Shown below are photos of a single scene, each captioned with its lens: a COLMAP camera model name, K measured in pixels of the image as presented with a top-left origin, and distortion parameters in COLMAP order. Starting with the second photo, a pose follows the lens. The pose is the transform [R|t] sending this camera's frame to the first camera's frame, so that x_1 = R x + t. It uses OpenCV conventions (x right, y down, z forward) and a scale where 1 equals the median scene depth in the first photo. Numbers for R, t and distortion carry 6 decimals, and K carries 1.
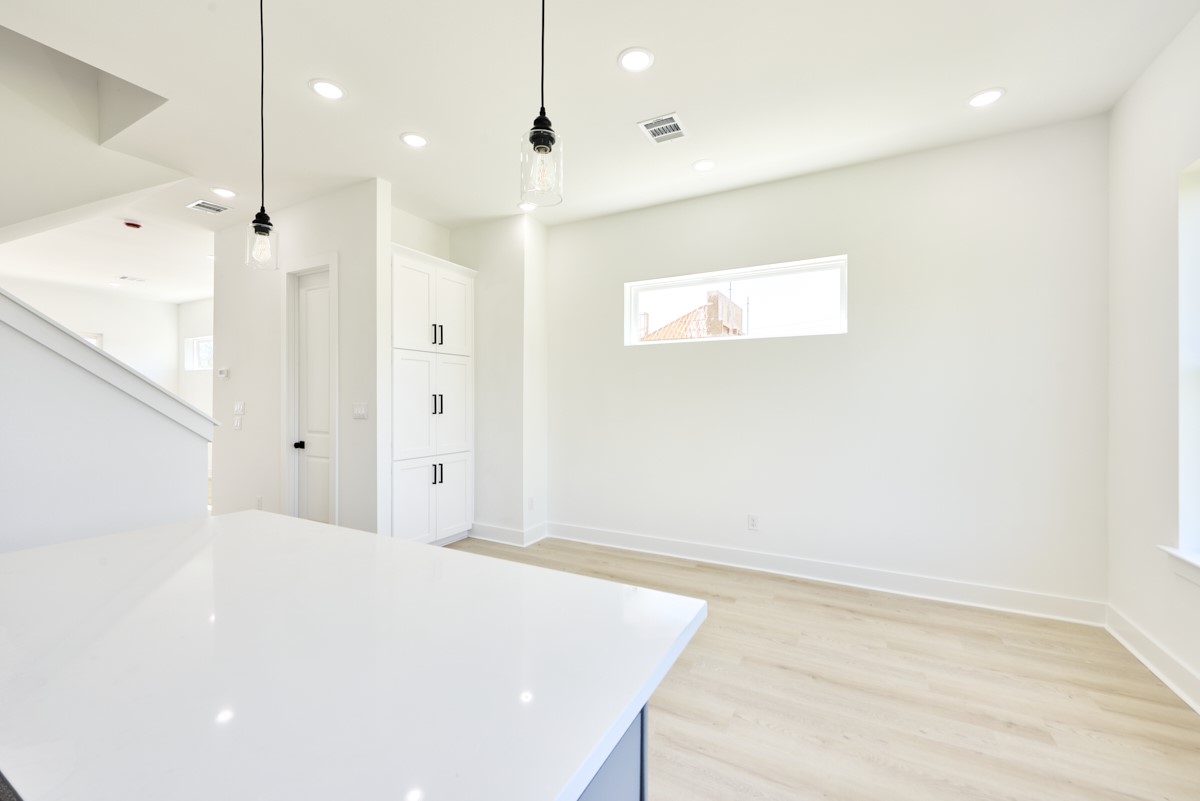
lens RADIAL K [[483.7, 0, 598.4], [0, 483.7, 396.6], [0, 0, 1]] dist [-0.000354, -0.000256]
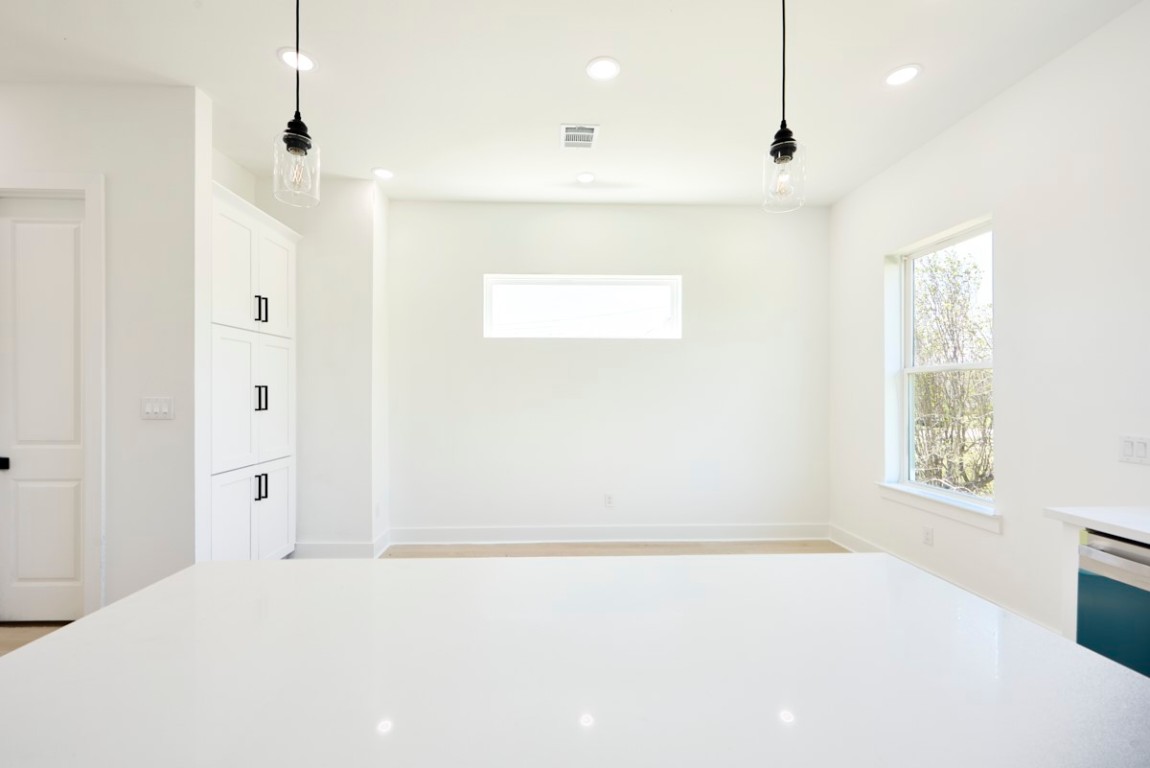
lens RADIAL K [[465.3, 0, 573.7], [0, 465.3, 389.7], [0, 0, 1]] dist [0.000457, 0.000032]
pose [[0.860363, 0.003052, 0.509672, -0.284797], [-0.003511, 0.999994, -0.000062, 0.000766], [-0.509669, -0.001737, 0.860369, 0.094126]]
